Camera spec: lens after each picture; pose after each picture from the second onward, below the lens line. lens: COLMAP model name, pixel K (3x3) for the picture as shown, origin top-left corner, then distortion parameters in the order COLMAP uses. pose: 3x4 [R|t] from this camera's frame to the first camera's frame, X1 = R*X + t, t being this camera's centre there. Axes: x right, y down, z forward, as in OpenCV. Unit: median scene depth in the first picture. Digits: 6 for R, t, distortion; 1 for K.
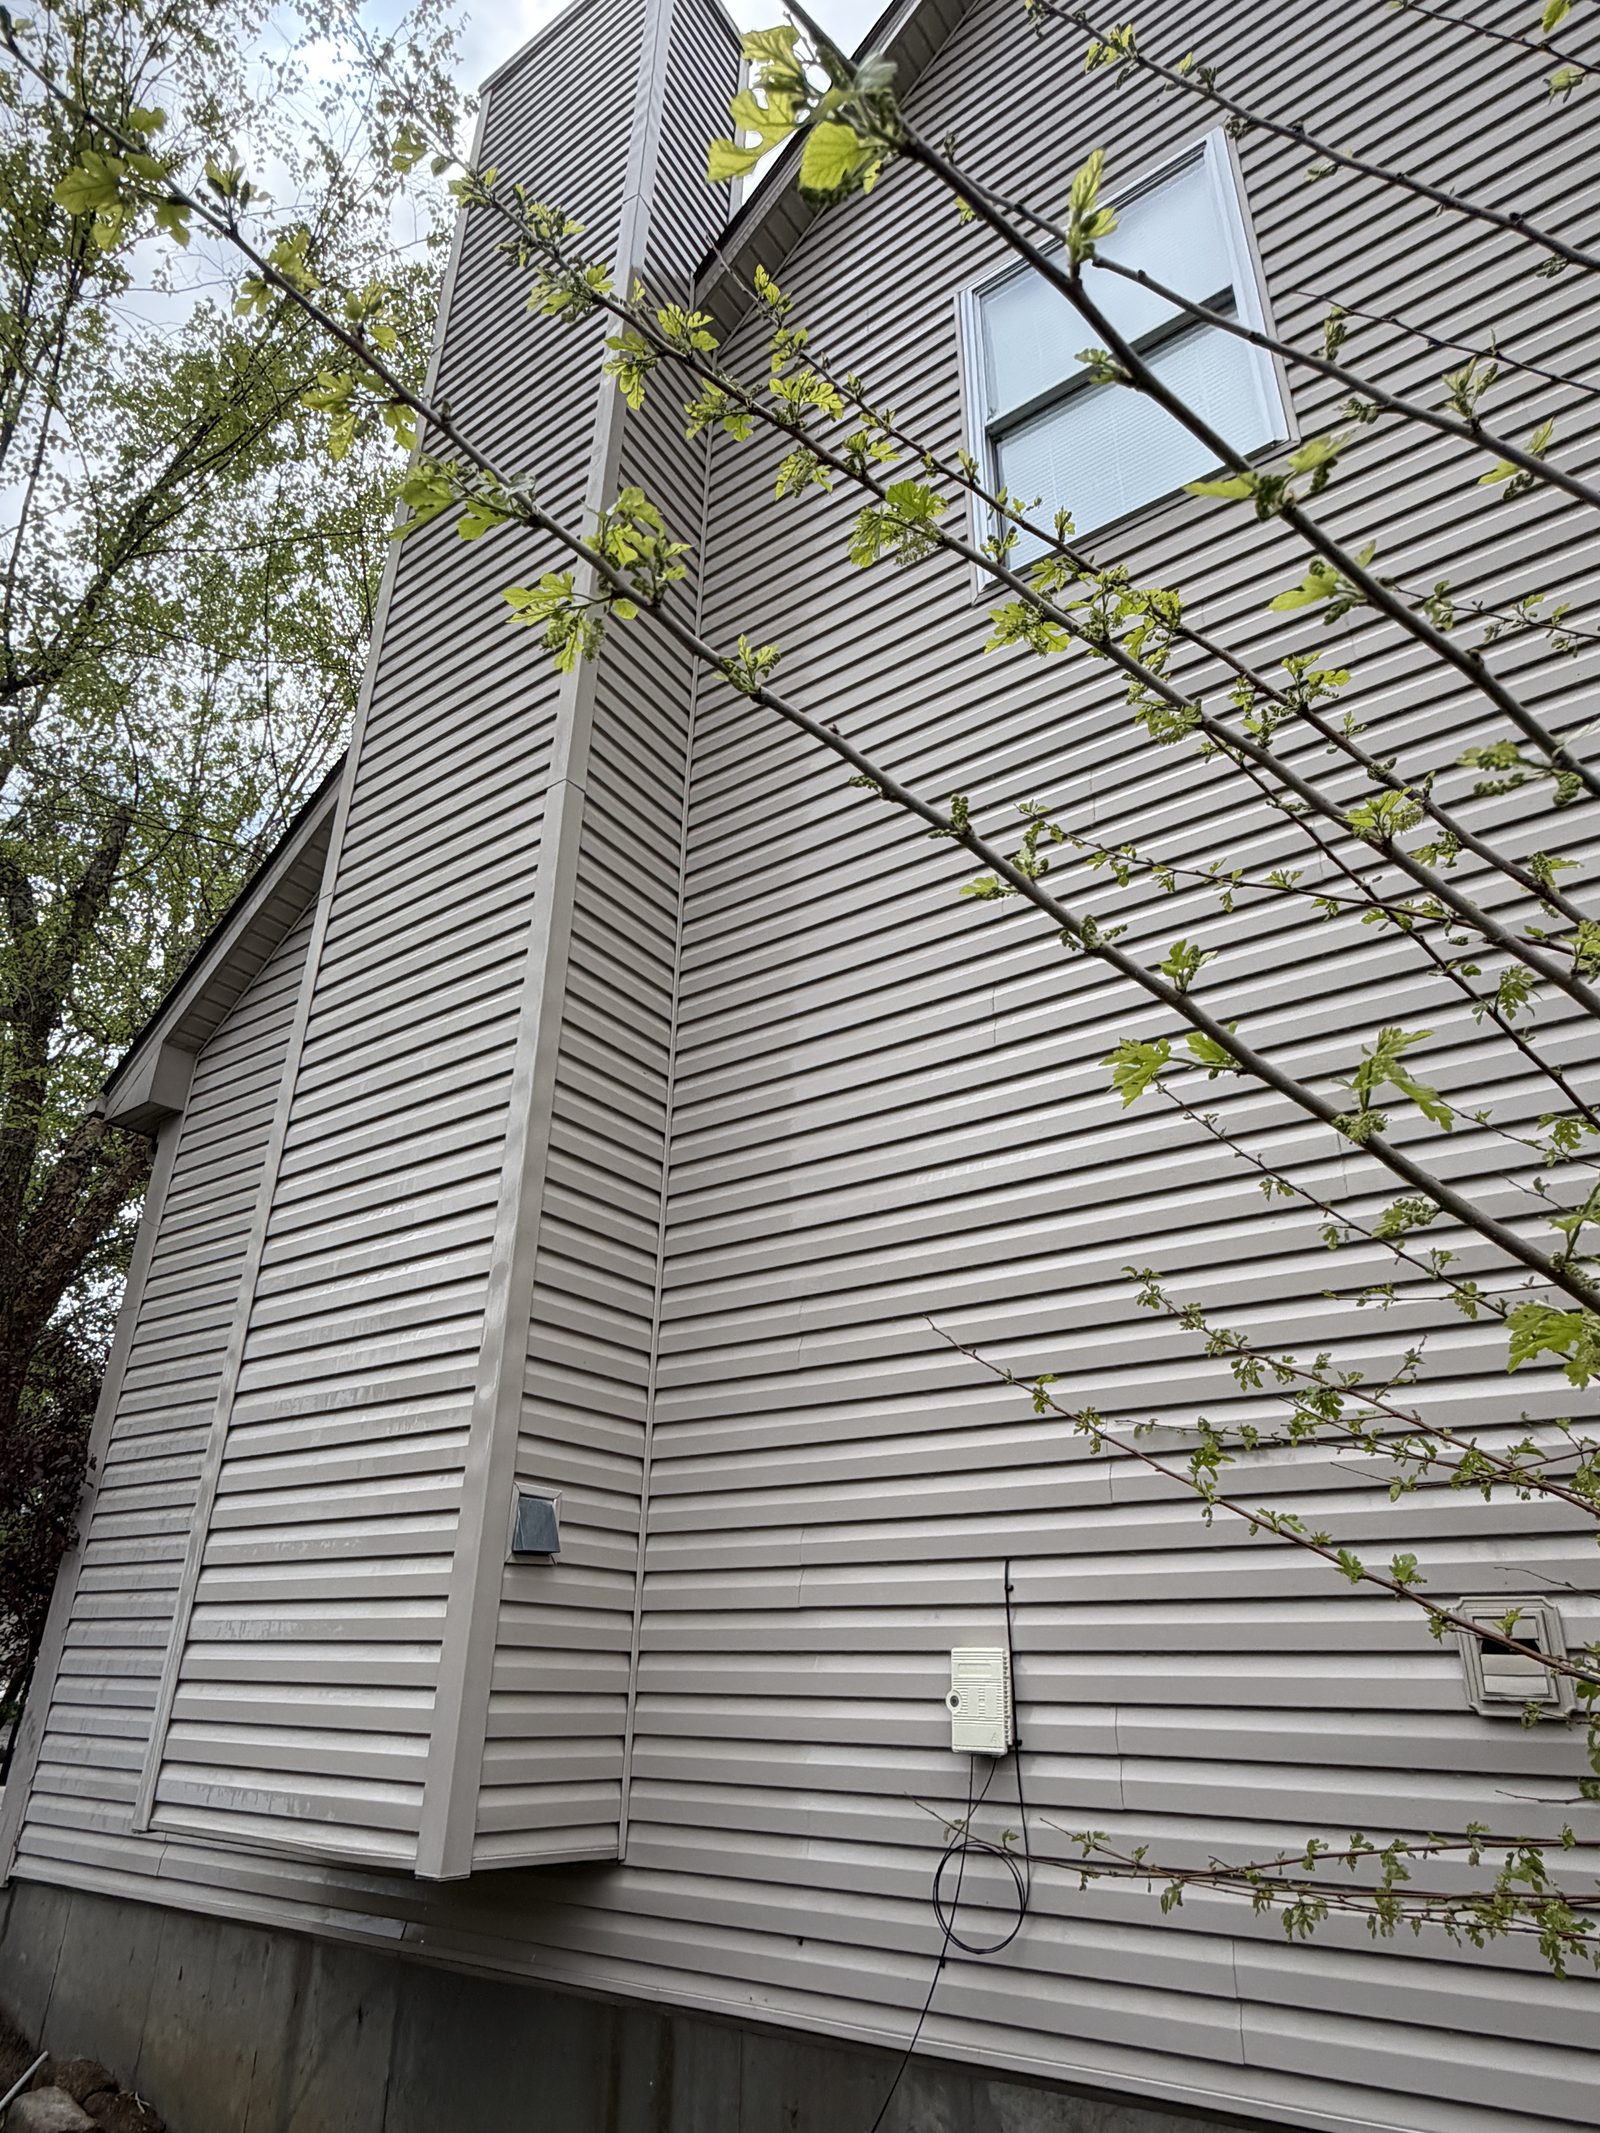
lens RADIAL K [[1382.1, 0, 800.0], [0, 1382.1, 1066.5], [0, 0, 1]] dist [0.026735, 0.001024]
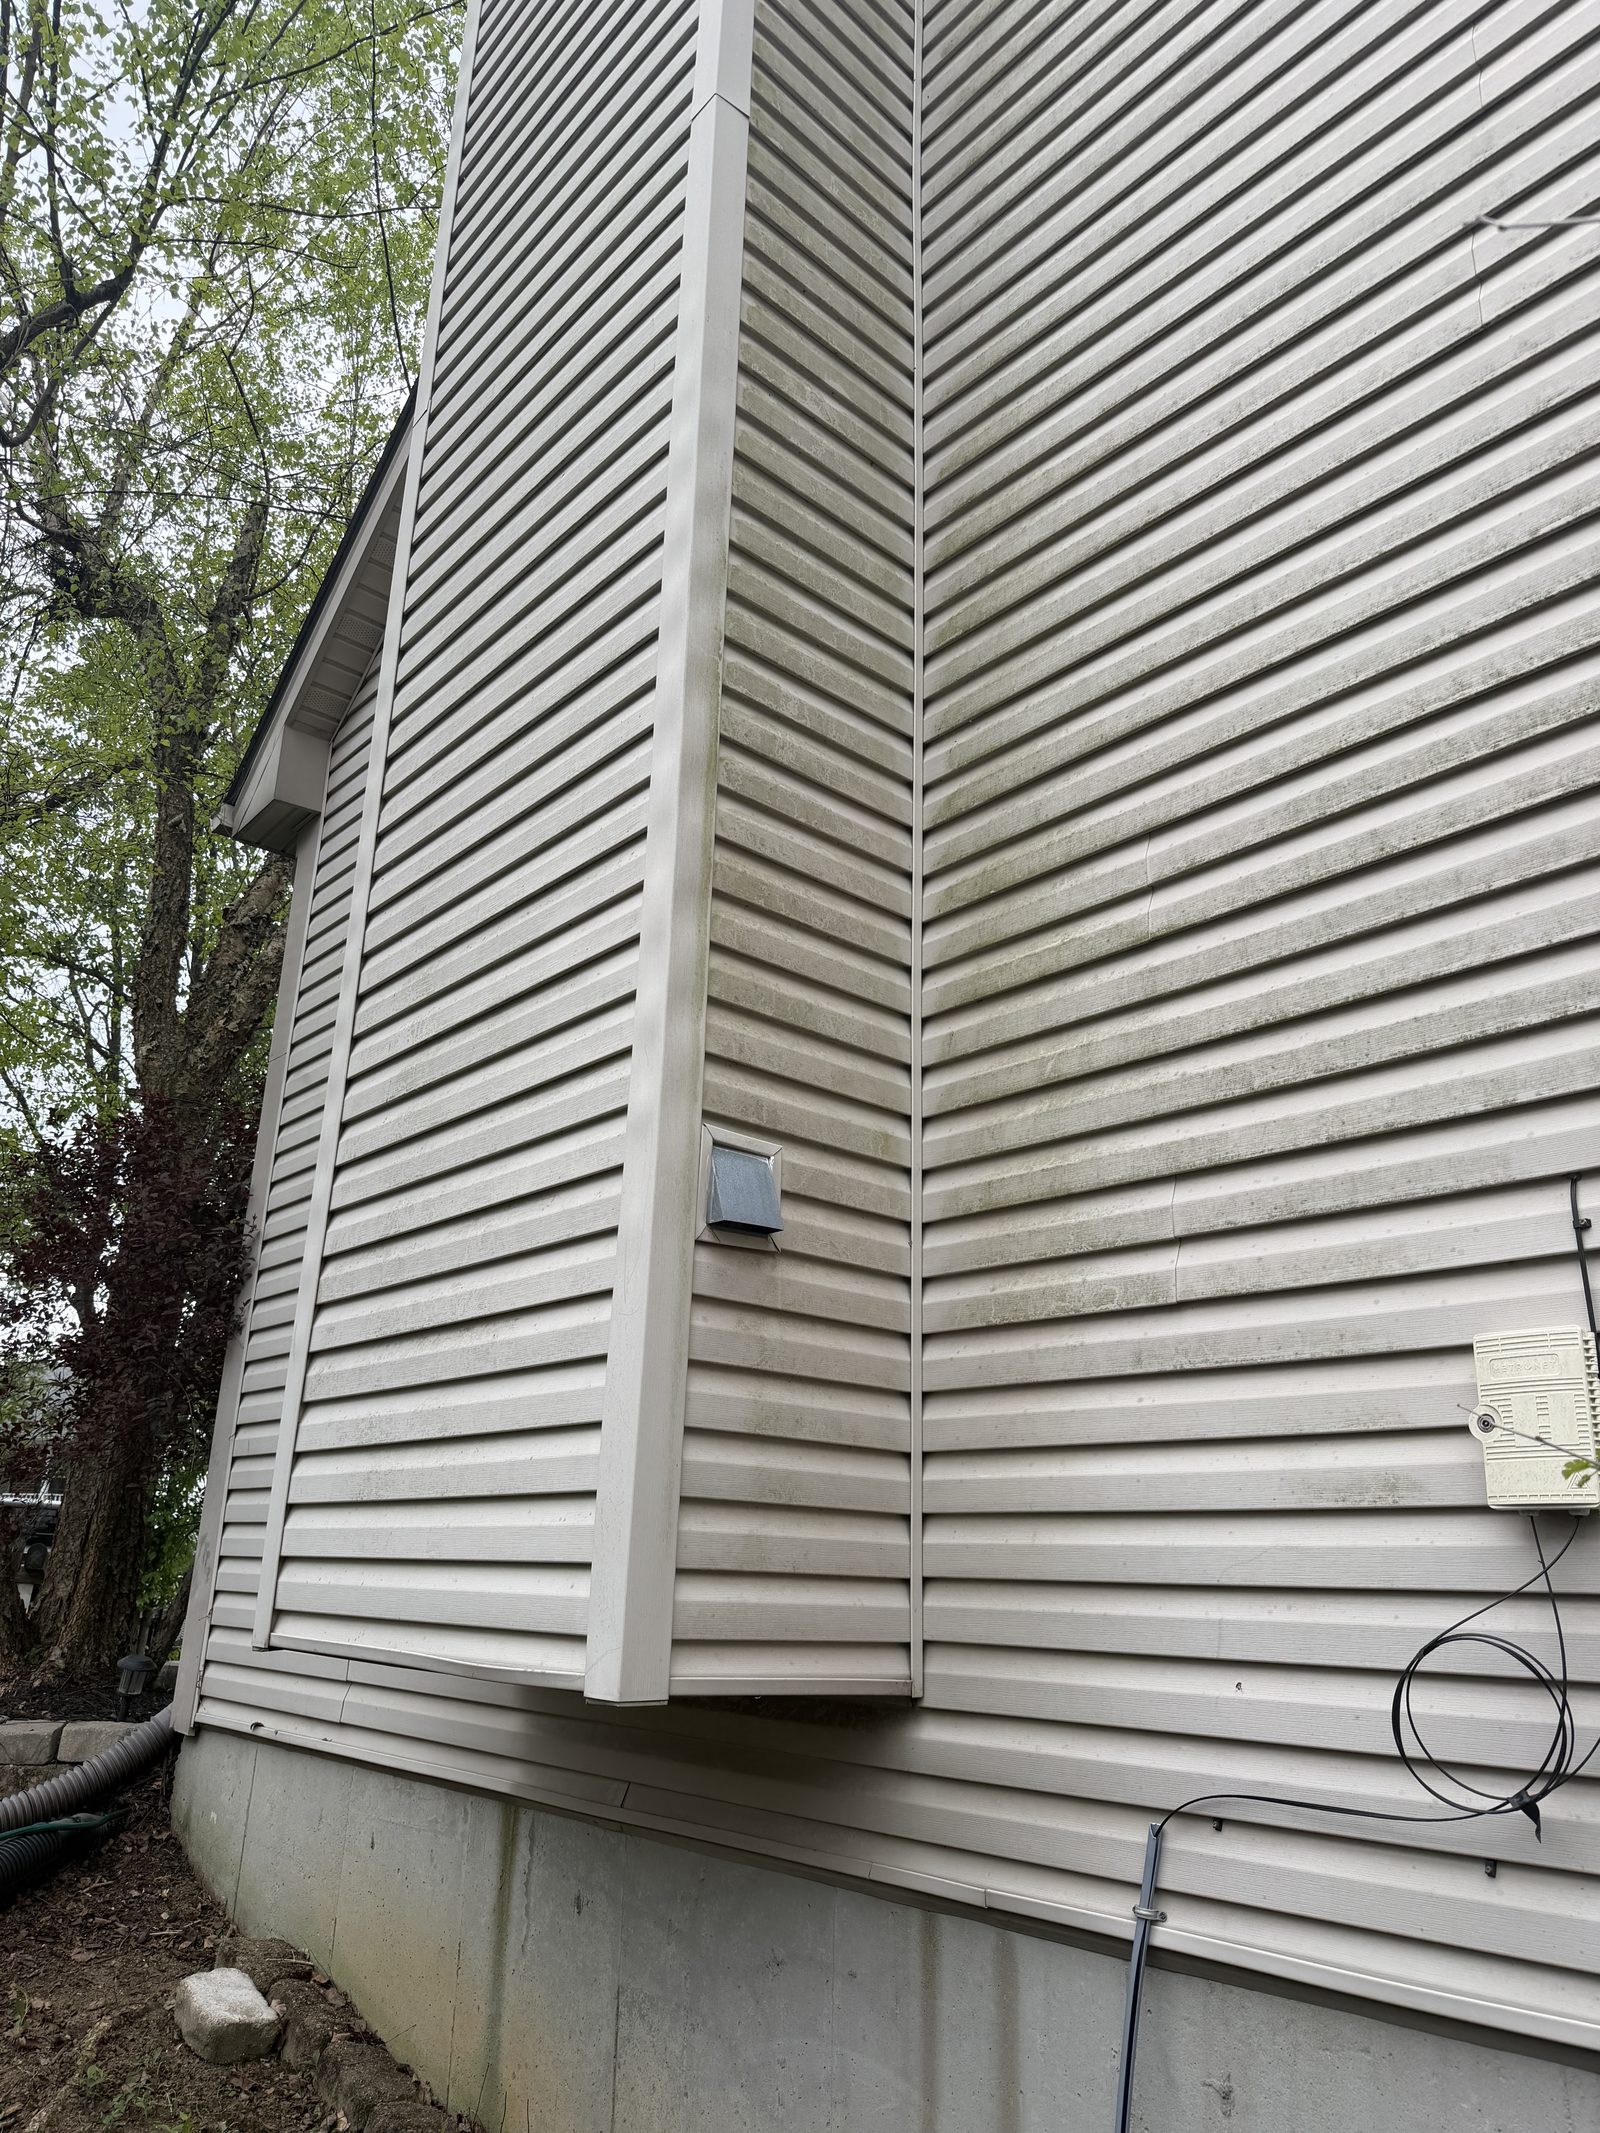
lens RADIAL K [[1438.7, 0, 800.0], [0, 1438.7, 1066.5], [0, 0, 1]] dist [-0.061864, 0.088338]
pose [[0.981672, -0.062216, -0.180138, -0.044470], [0.072945, 0.995897, 0.053556, 0.240057], [0.176067, -0.065715, 0.982182, 0.365224]]
